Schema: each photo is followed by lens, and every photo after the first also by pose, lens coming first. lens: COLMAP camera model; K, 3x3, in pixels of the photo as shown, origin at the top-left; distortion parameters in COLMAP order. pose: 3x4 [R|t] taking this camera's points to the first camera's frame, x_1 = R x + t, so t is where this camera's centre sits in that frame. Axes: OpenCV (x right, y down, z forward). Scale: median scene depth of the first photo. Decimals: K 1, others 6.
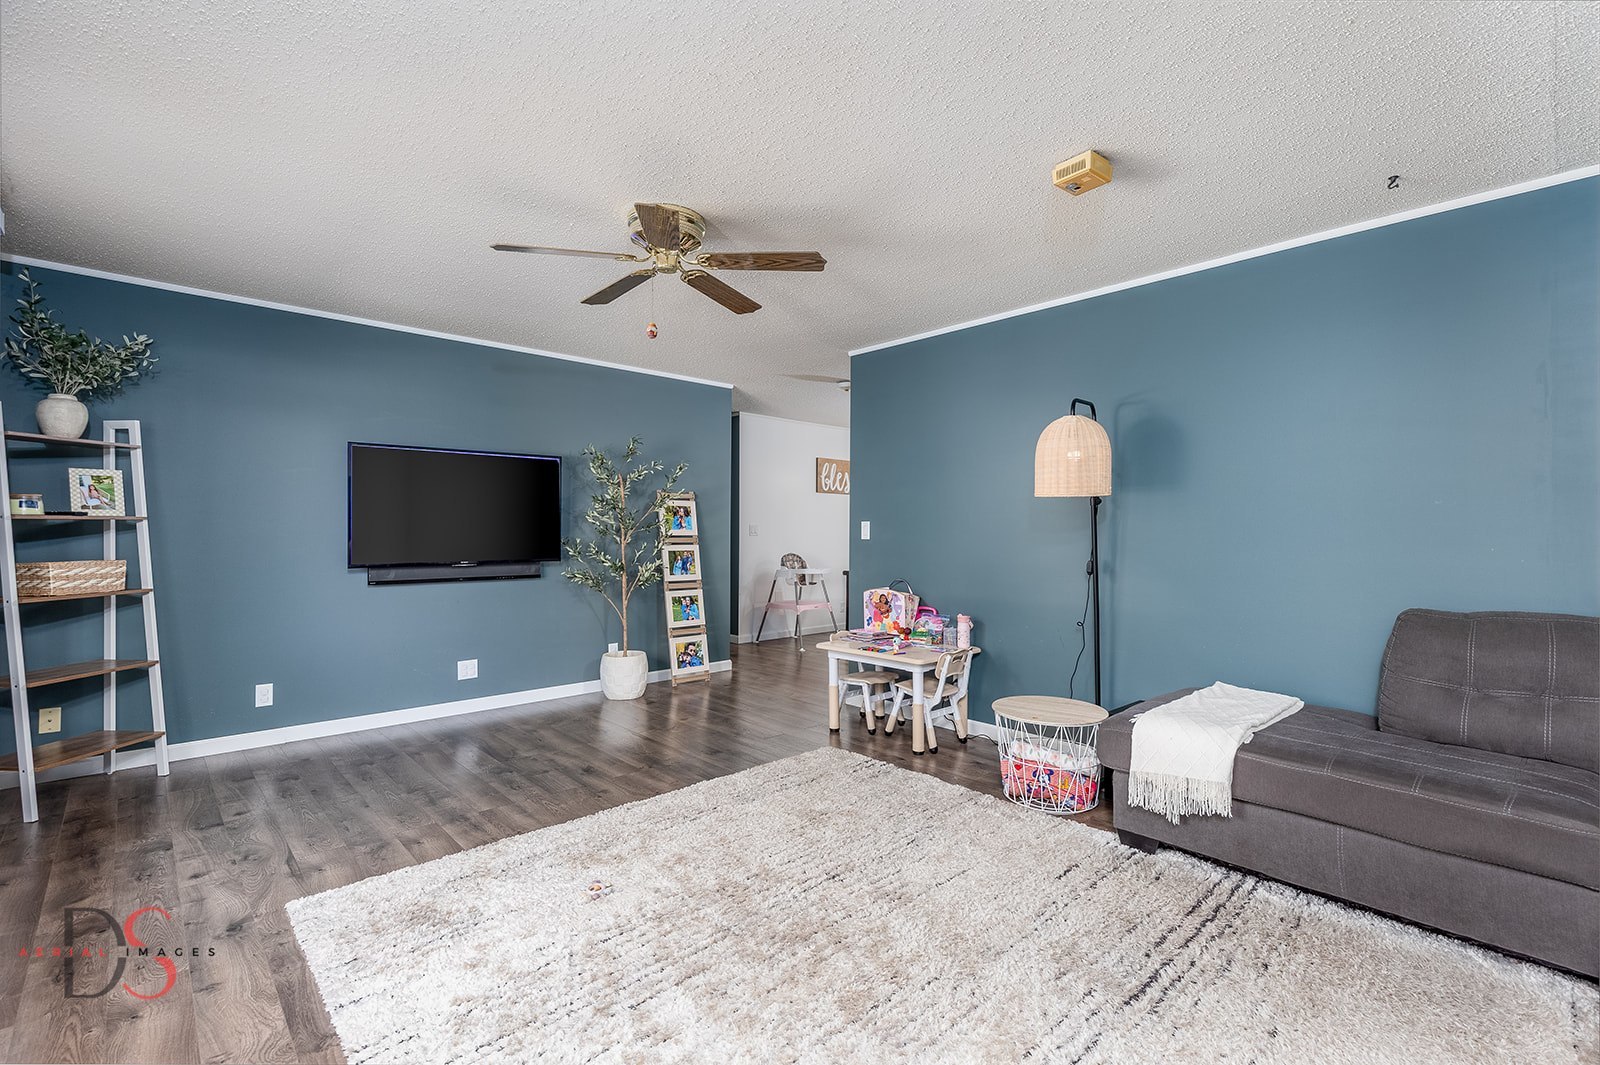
lens RADIAL K [[710.0, 0, 800.0], [0, 710.0, 532.5], [0, 0, 1]] dist [0.000641, 0.000168]
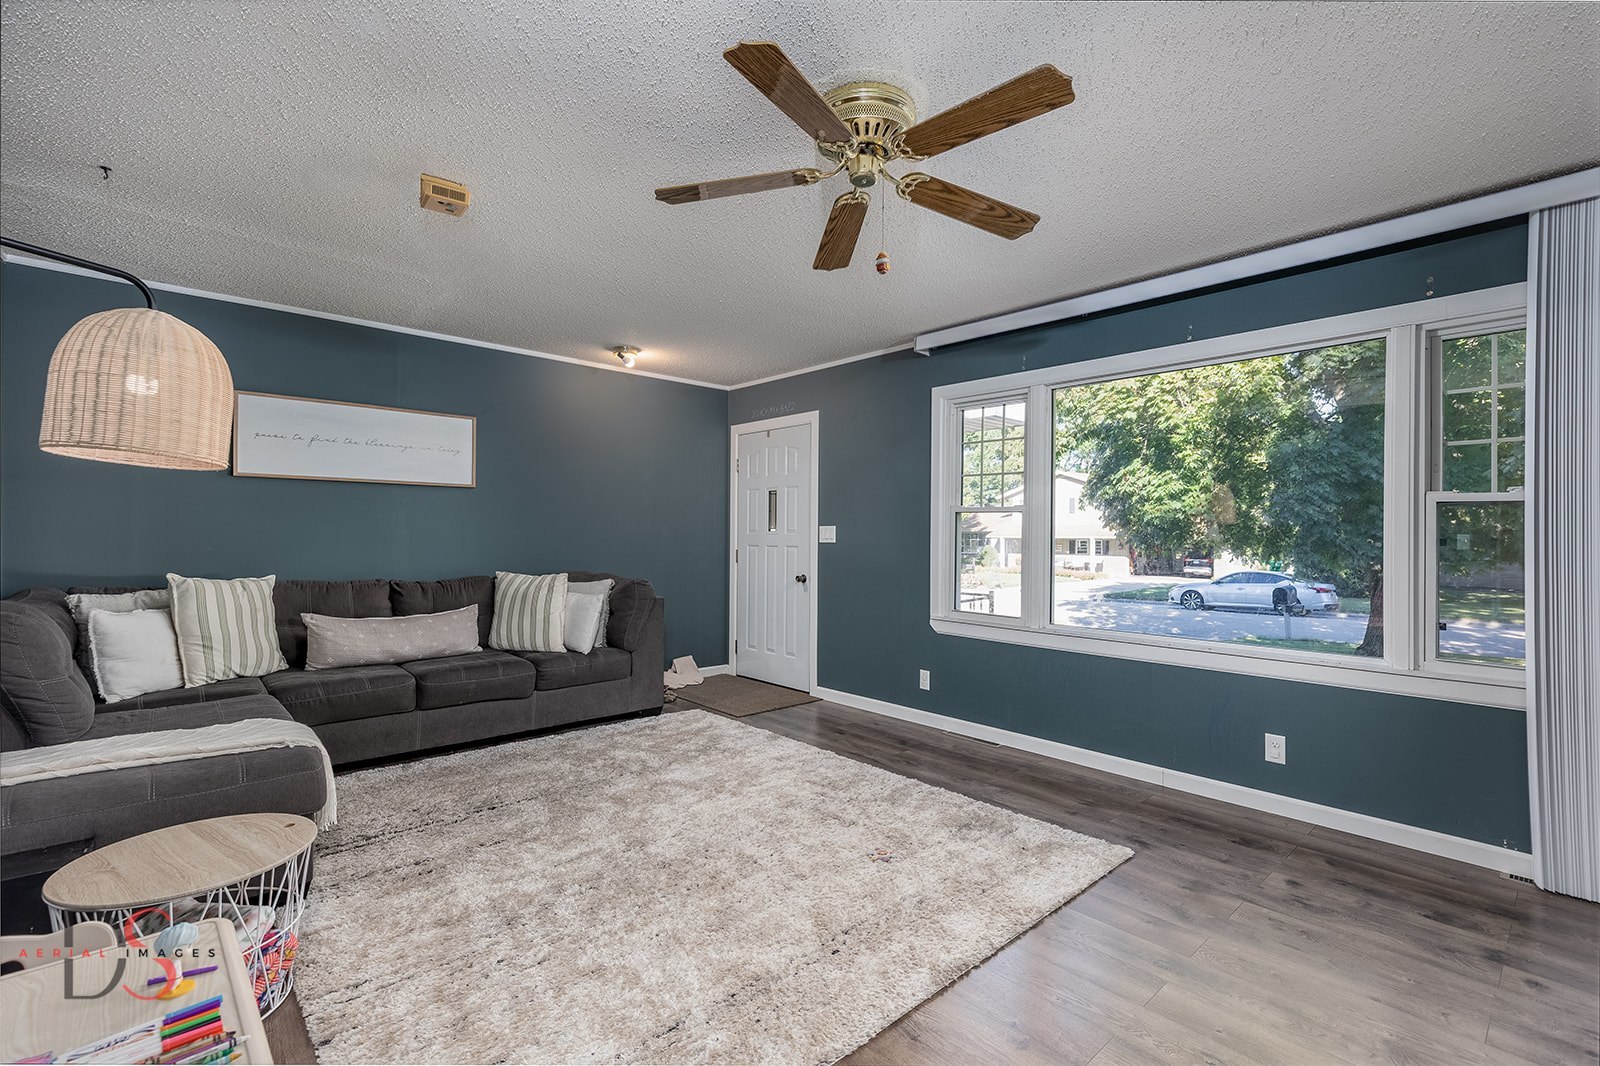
lens RADIAL K [[710.0, 0, 800.0], [0, 710.0, 533.0], [0, 0, 1]] dist [0.000641, 0.000168]
pose [[-0.999863, -0.004346, 0.015941, -0.155238], [-0.004398, 0.999985, -0.003248, -0.007309], [-0.015927, -0.003318, -0.999868, 1.945317]]
